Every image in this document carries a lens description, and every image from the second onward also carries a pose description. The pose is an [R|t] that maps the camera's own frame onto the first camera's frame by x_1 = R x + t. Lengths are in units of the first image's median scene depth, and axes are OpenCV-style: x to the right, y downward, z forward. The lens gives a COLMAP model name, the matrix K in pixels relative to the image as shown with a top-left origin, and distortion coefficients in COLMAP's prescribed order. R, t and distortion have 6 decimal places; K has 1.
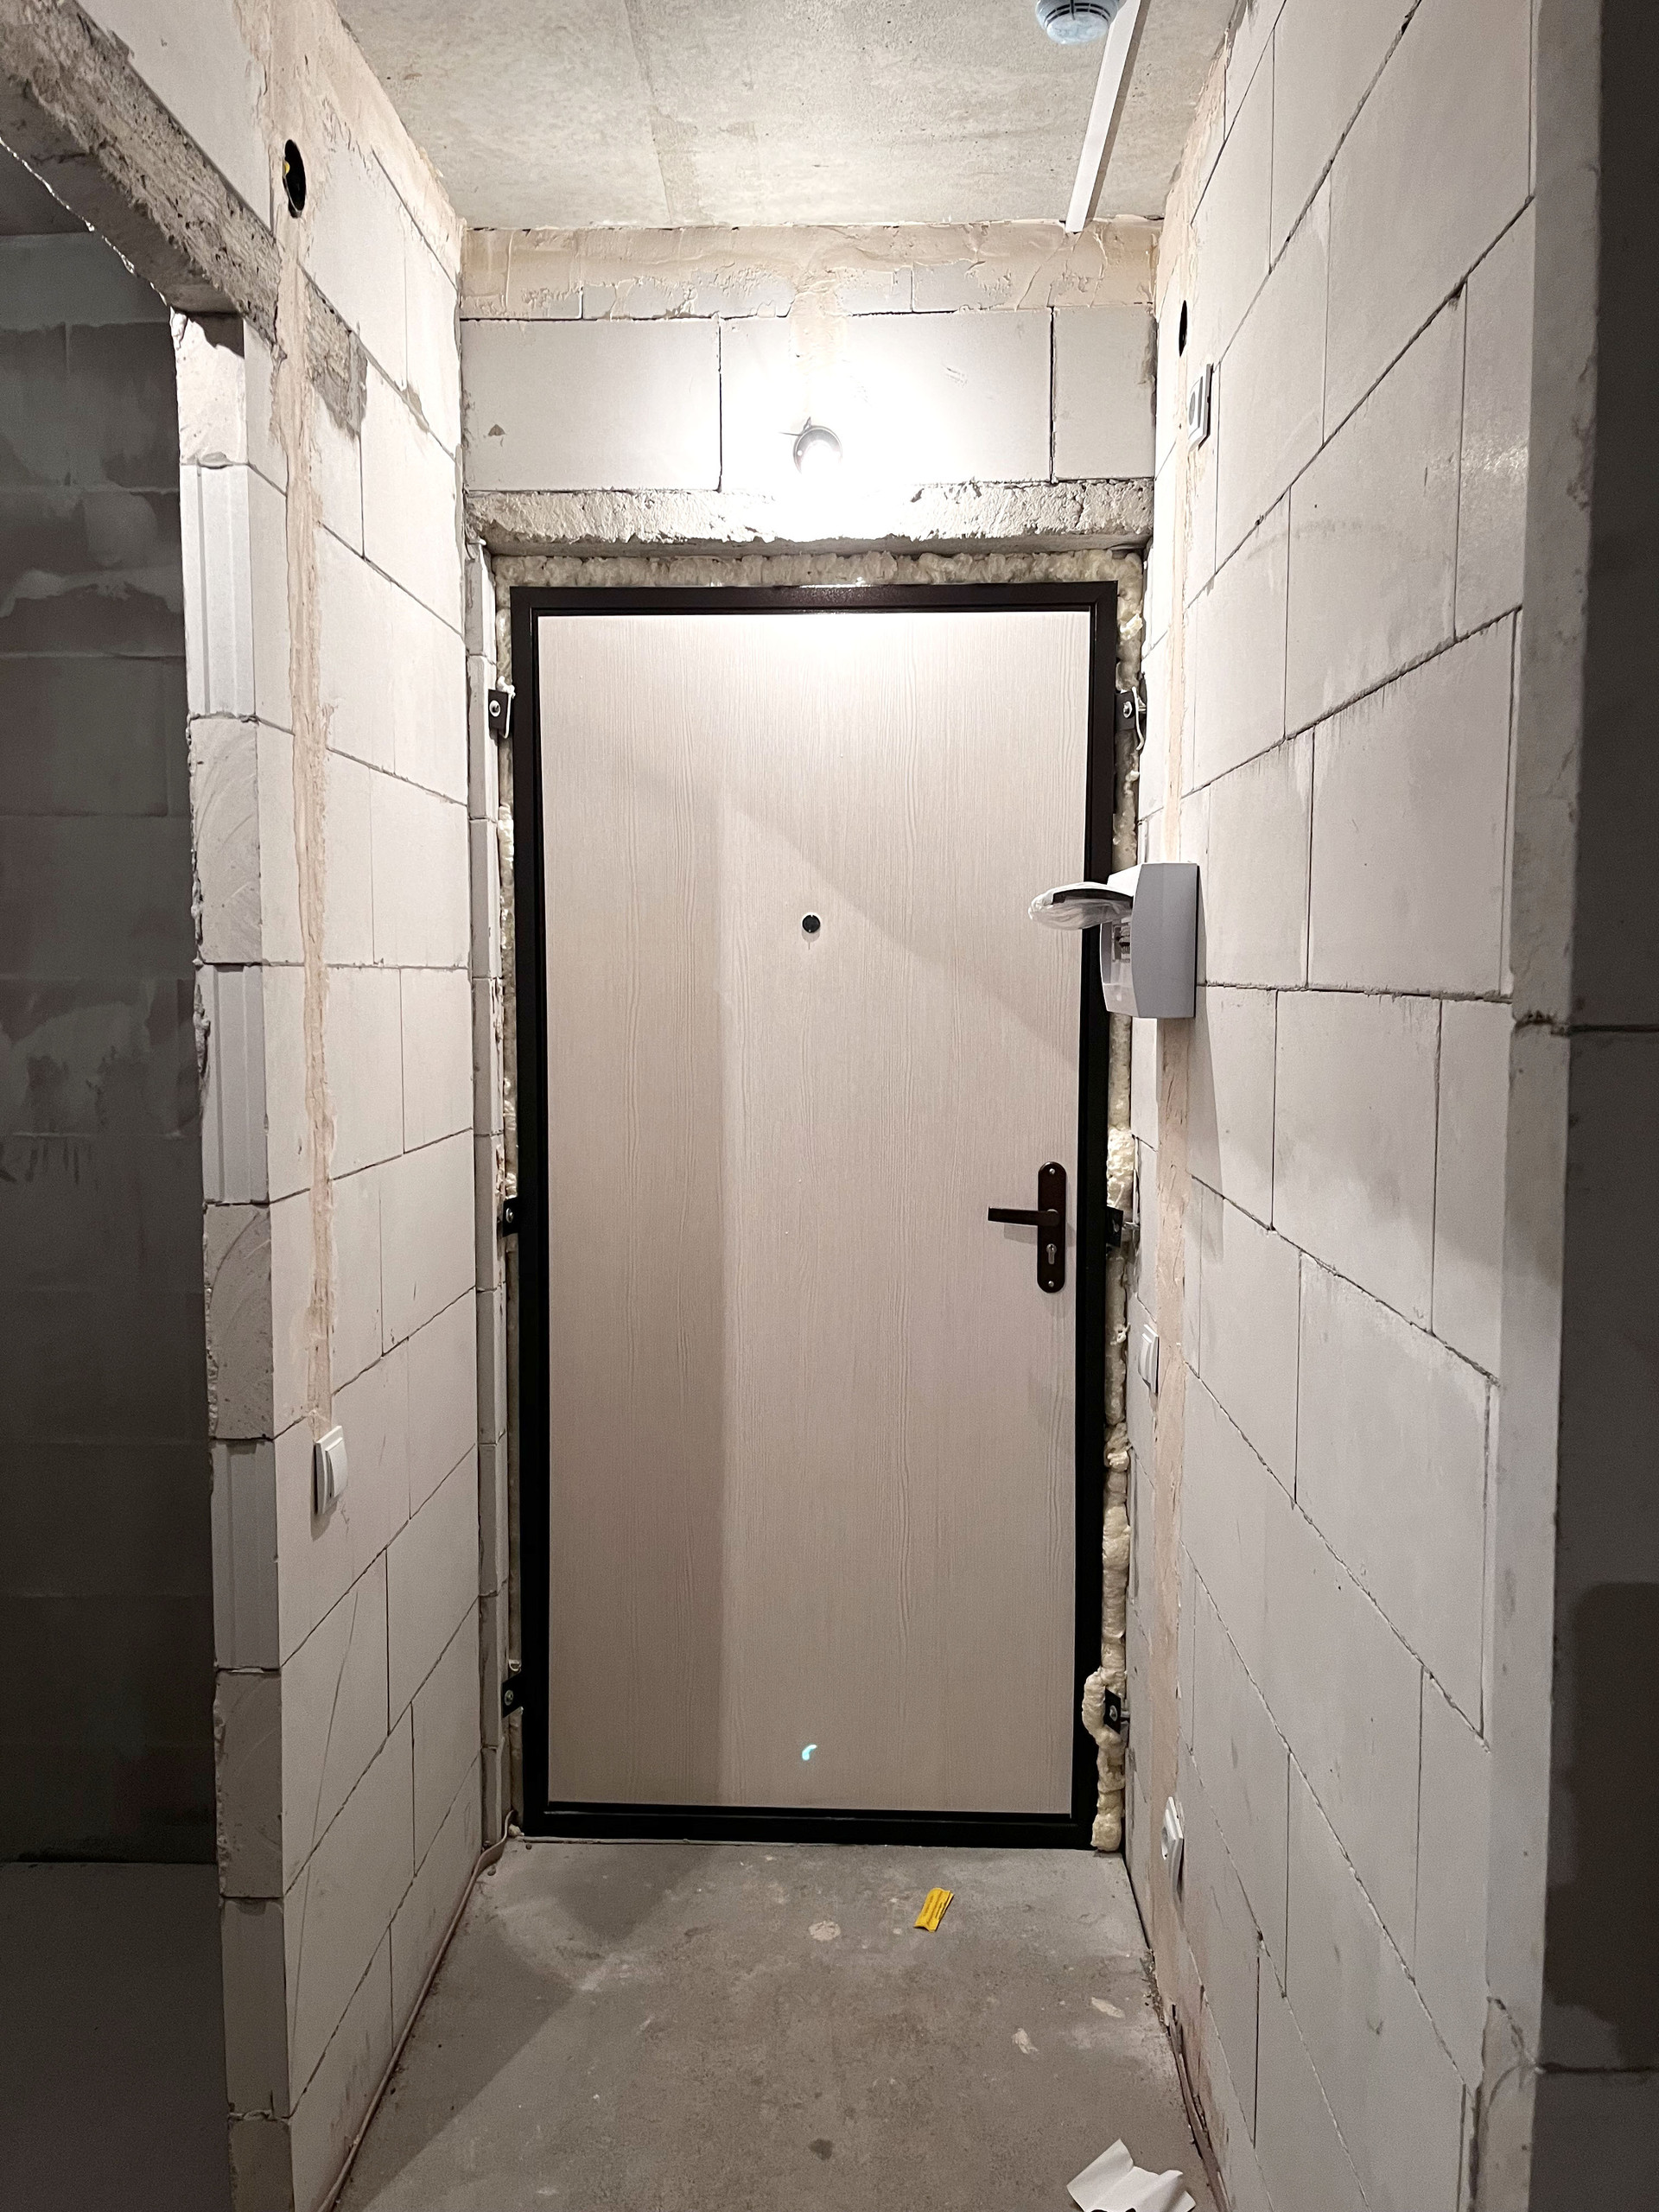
lens RADIAL K [[1665.8, 0, 817.5], [0, 1665.8, 1102.7], [0, 0, 1]] dist [0.064088, -0.085985]
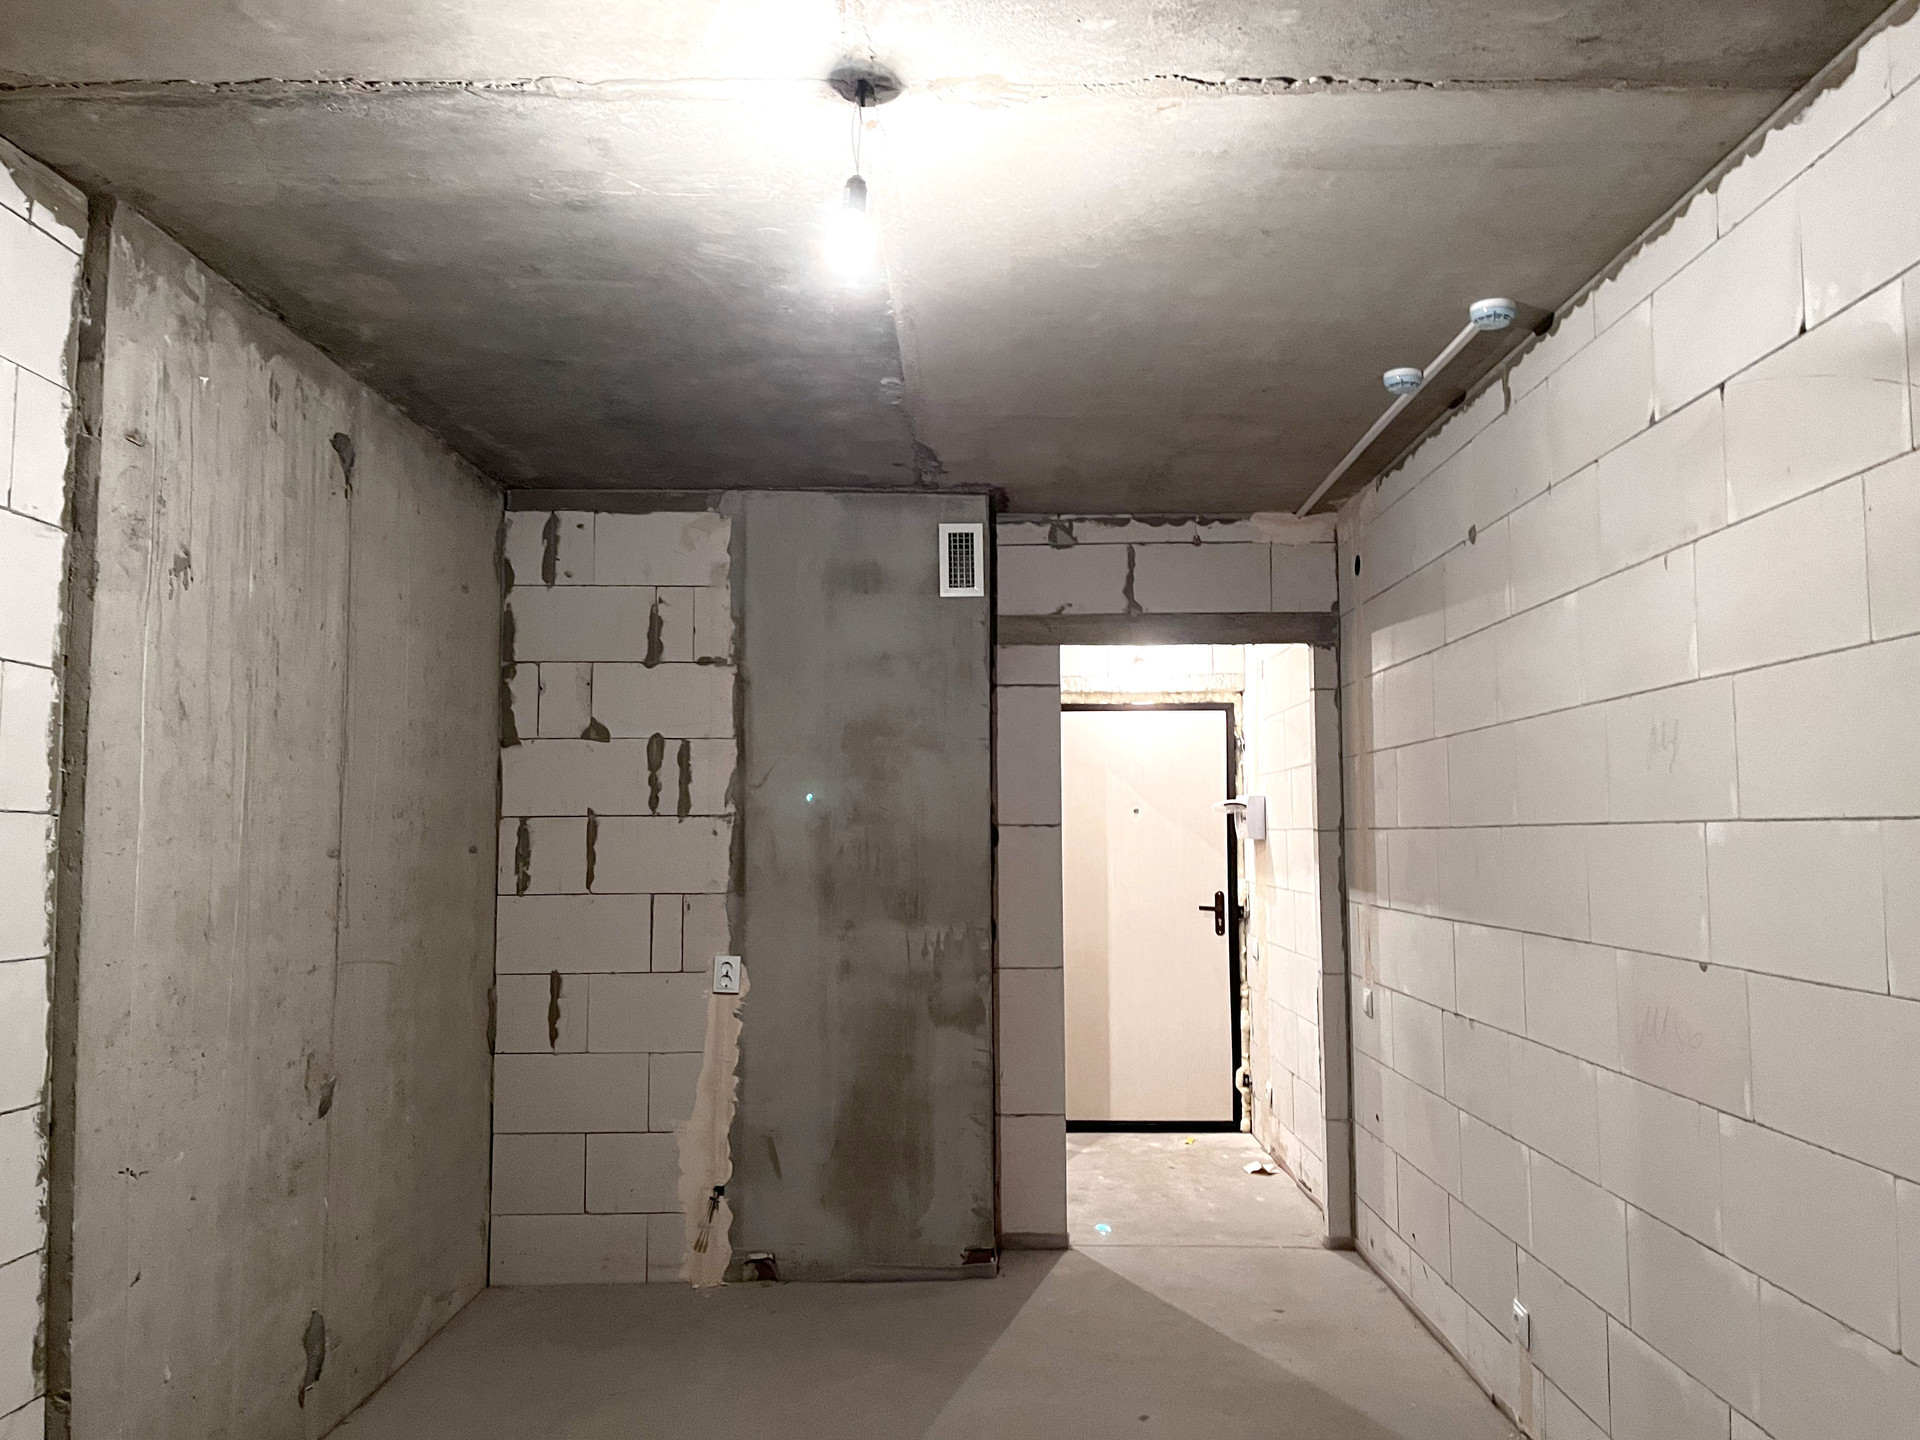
lens RADIAL K [[1445.9, 0, 965.2], [0, 1445.9, 726.5], [0, 0, 1]] dist [0.064088, -0.085985]
pose [[0.999616, -0.004319, 0.027388, -0.381609], [0.008565, 0.987584, -0.156855, 0.147011], [-0.026371, 0.157029, 0.987242, -1.588900]]
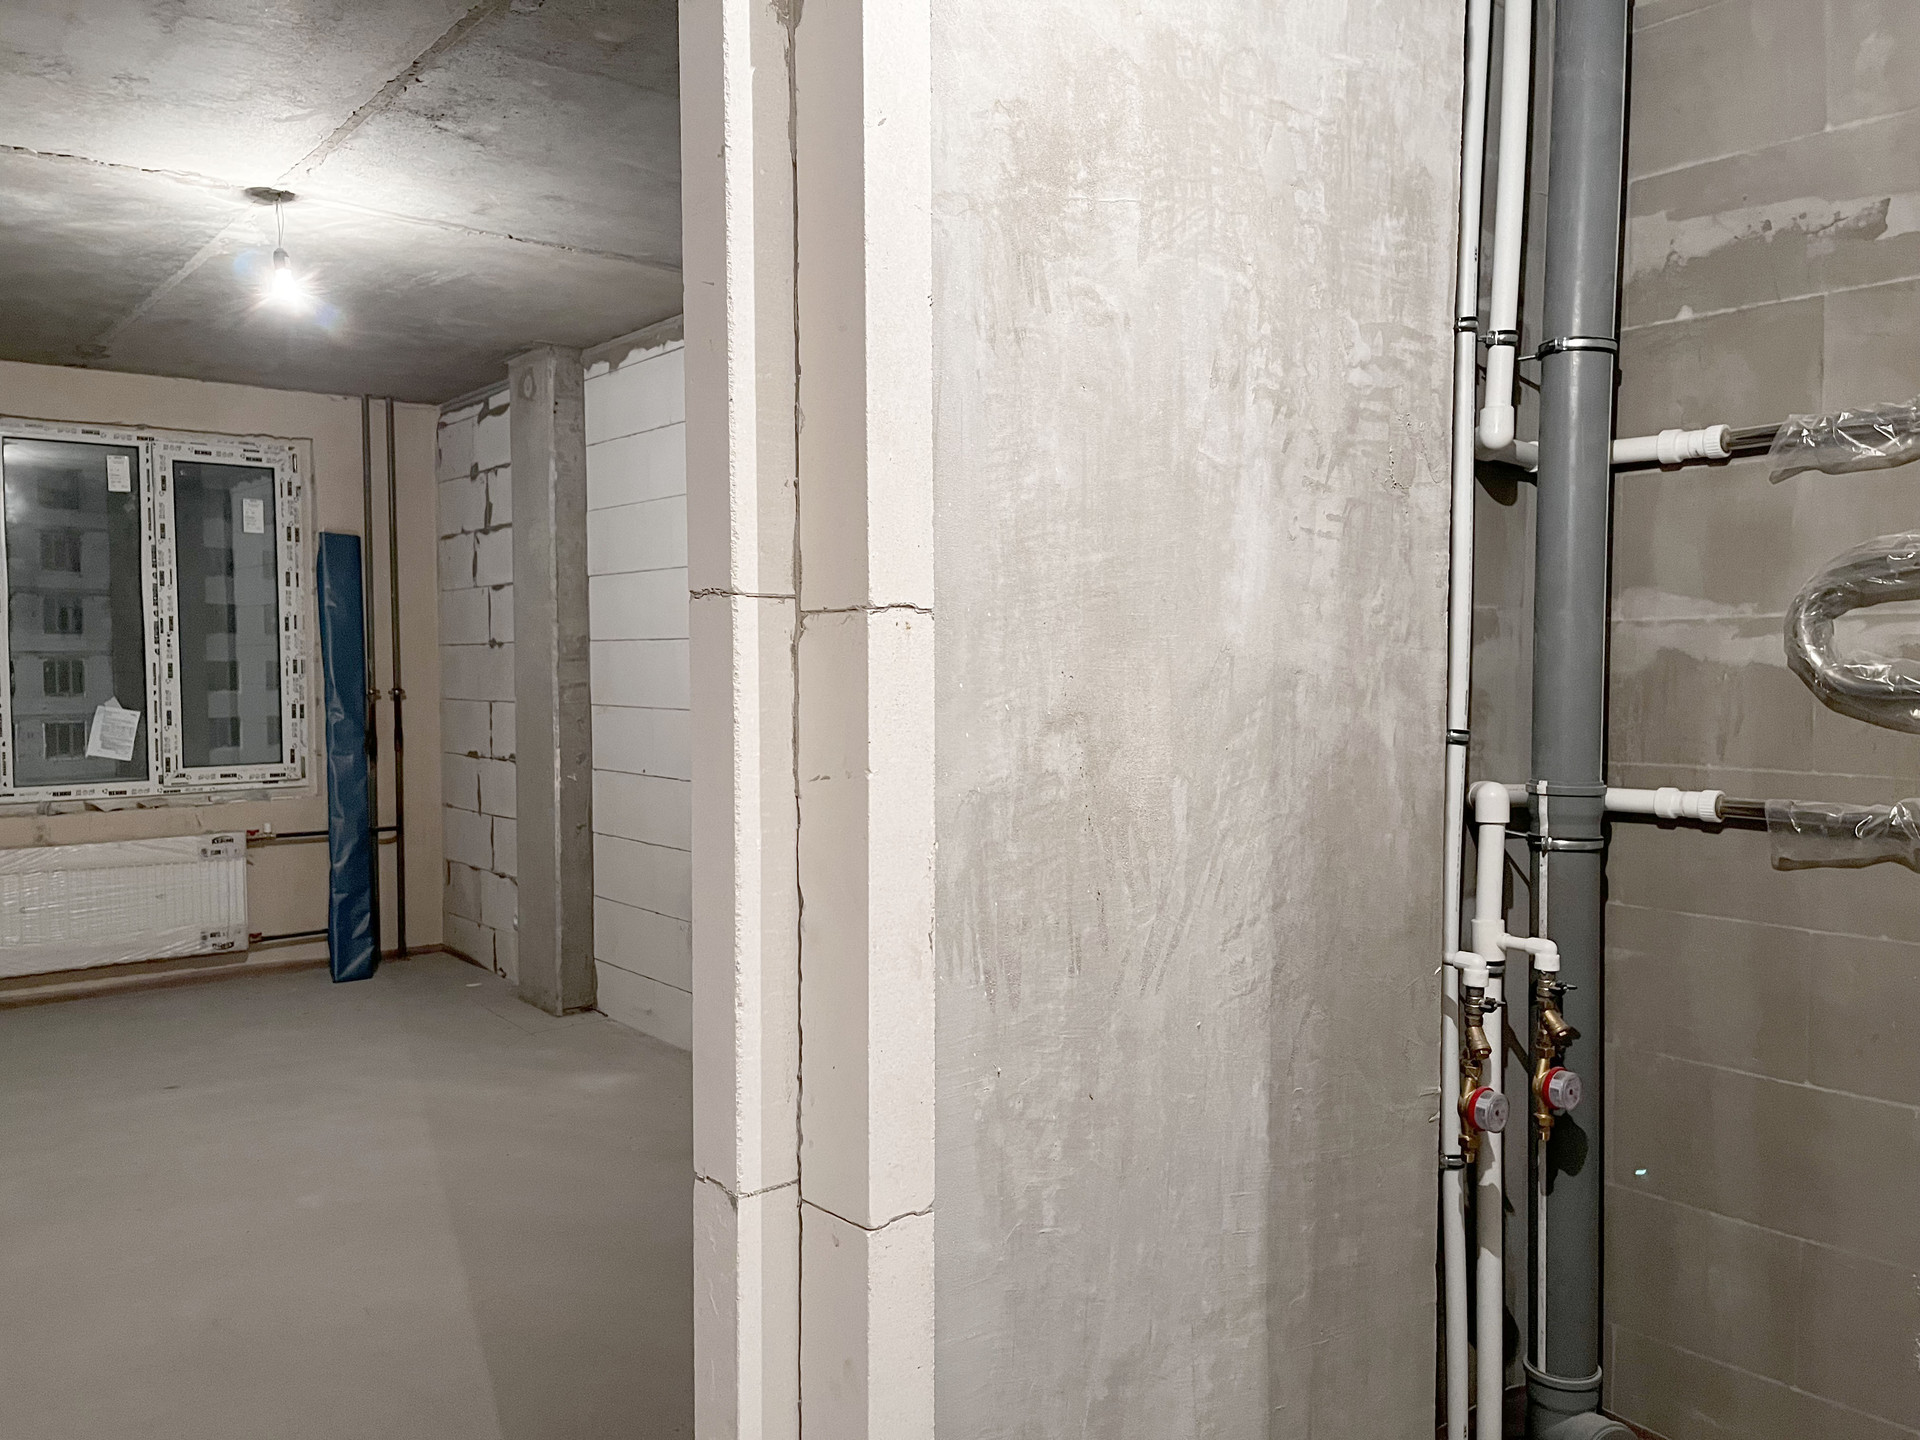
lens RADIAL K [[1445.9, 0, 968.8], [0, 1445.9, 726.5], [0, 0, 1]] dist [0.064088, -0.085985]
pose [[-0.741671, 0.028385, -0.670163, 0.667684], [-0.056526, 0.992905, 0.104613, -0.299824], [0.668378, 0.115470, -0.734805, 4.136671]]
